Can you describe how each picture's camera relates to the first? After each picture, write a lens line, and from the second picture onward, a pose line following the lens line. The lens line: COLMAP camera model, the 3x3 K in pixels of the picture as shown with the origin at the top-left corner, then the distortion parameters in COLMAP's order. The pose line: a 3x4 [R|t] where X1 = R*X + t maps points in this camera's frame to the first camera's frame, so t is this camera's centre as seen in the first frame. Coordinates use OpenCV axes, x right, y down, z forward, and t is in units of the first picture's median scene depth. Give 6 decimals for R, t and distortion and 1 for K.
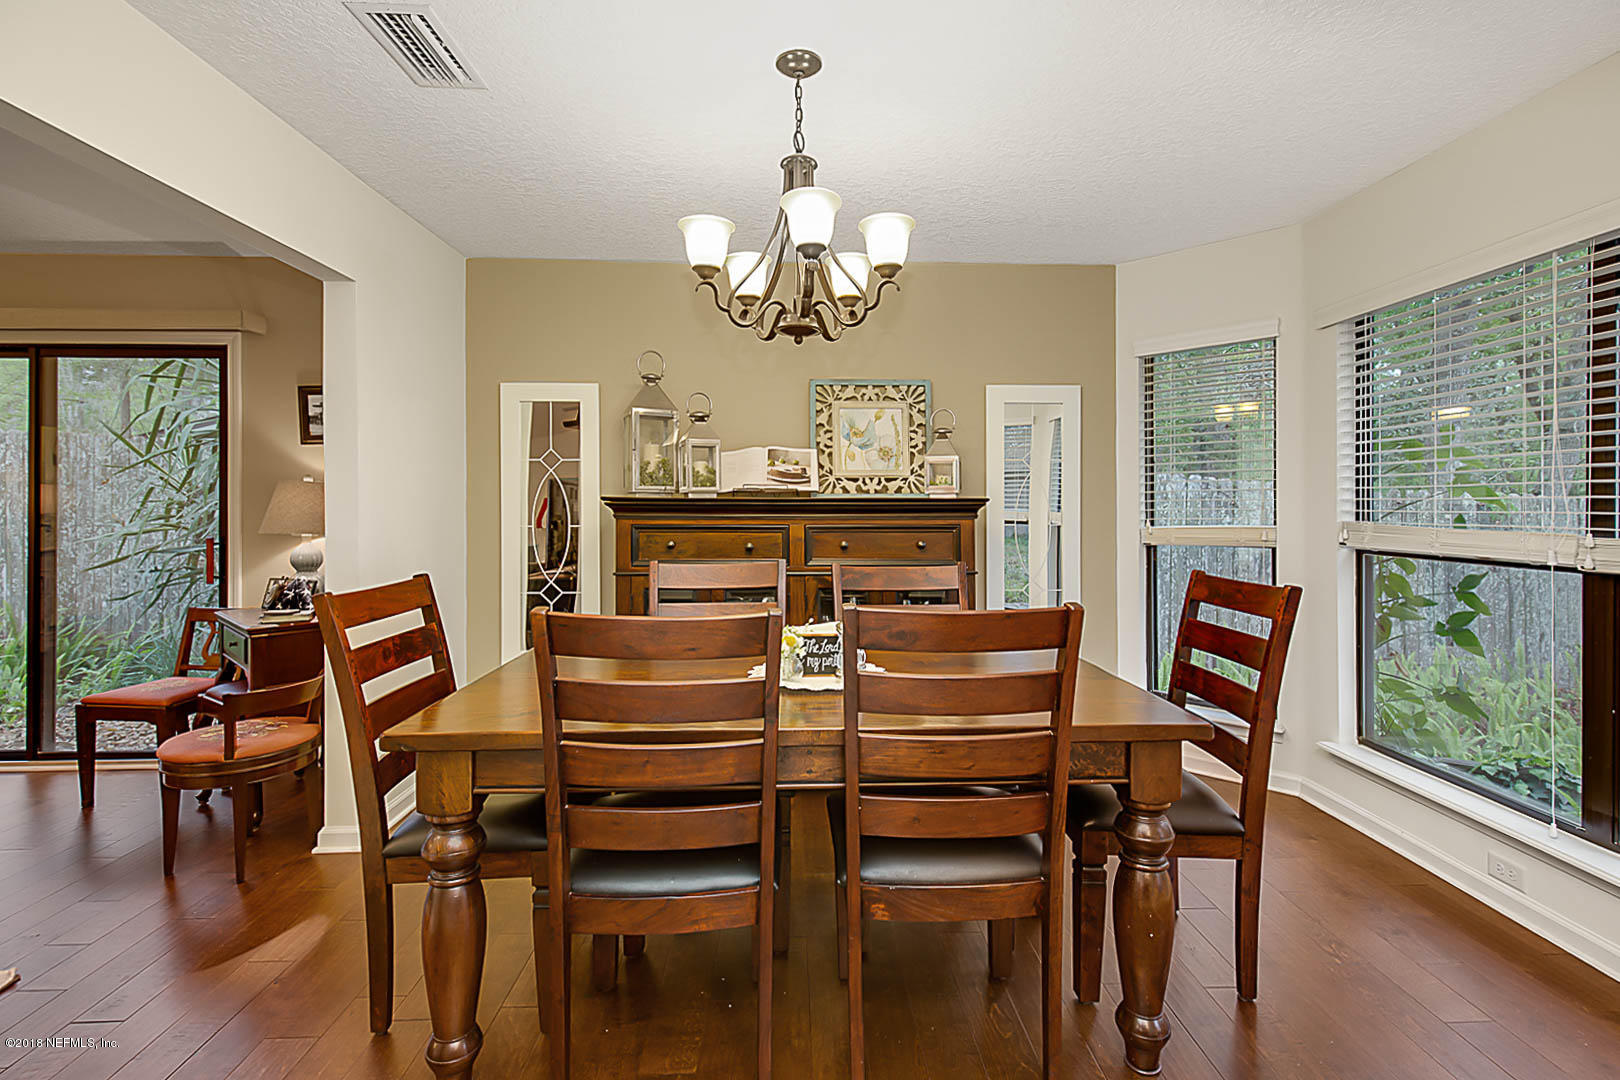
lens RADIAL K [[753.0, 0, 827.2], [0, 753.0, 505.9], [0, 0, 1]] dist [-0.008550, -0.000401]
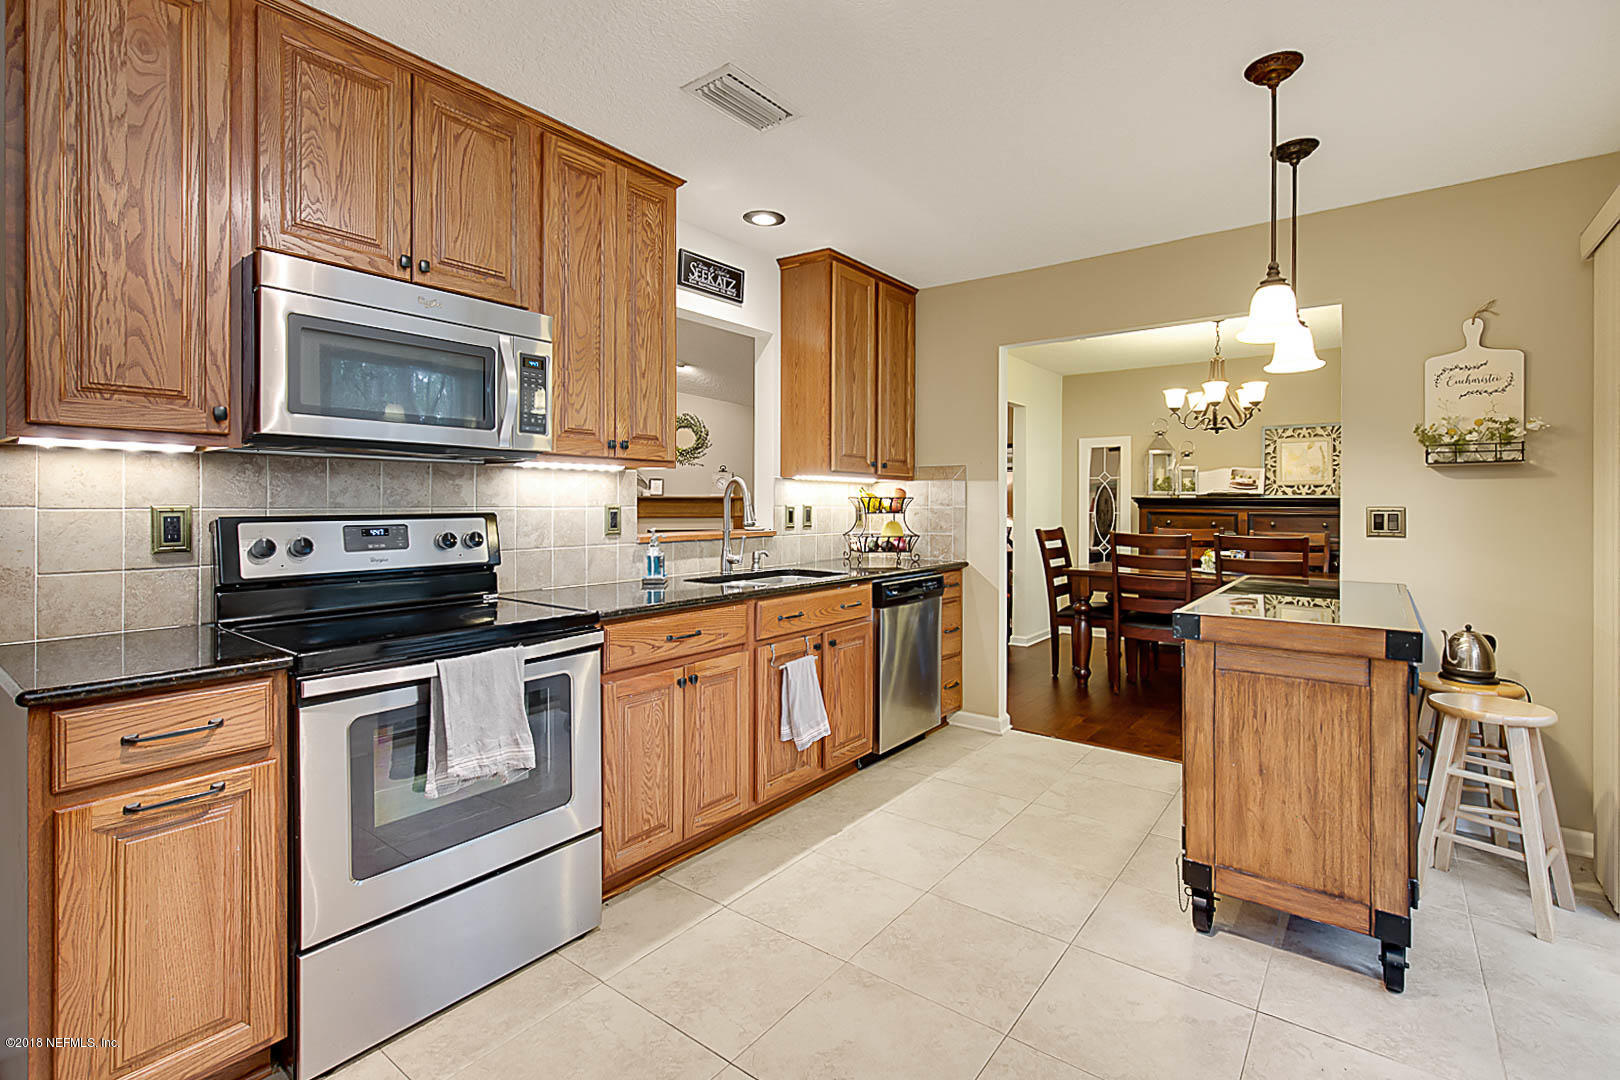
lens RADIAL K [[753.0, 0, 827.2], [0, 753.0, 505.9], [0, 0, 1]] dist [-0.008550, -0.000401]
pose [[0.778996, 0.006775, -0.626993, 0.276206], [-0.004938, 0.999977, 0.004670, 0.004543], [0.627010, -0.000542, 0.779011, -0.910615]]
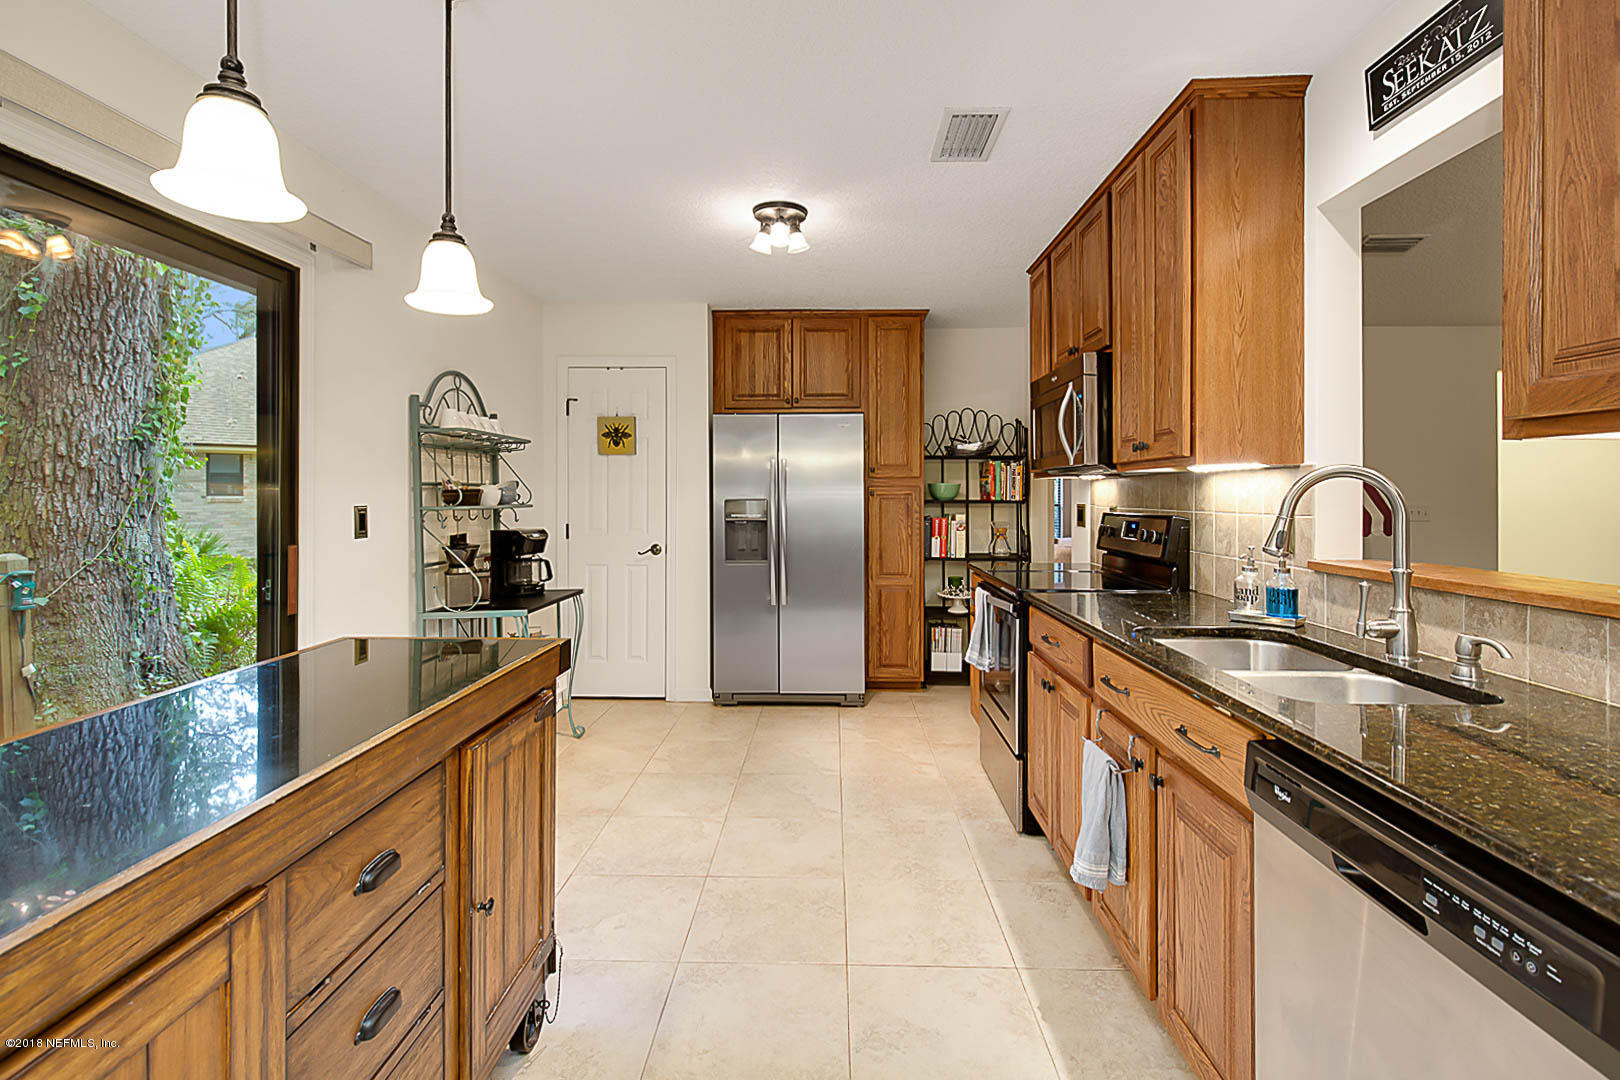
lens RADIAL K [[753.0, 0, 827.2], [0, 753.0, 505.9], [0, 0, 1]] dist [-0.008550, -0.000401]
pose [[-0.998150, 0.000327, 0.060799, -0.970473], [0.001277, 0.999878, 0.015584, -0.035386], [-0.060786, 0.015633, -0.998028, 2.981257]]
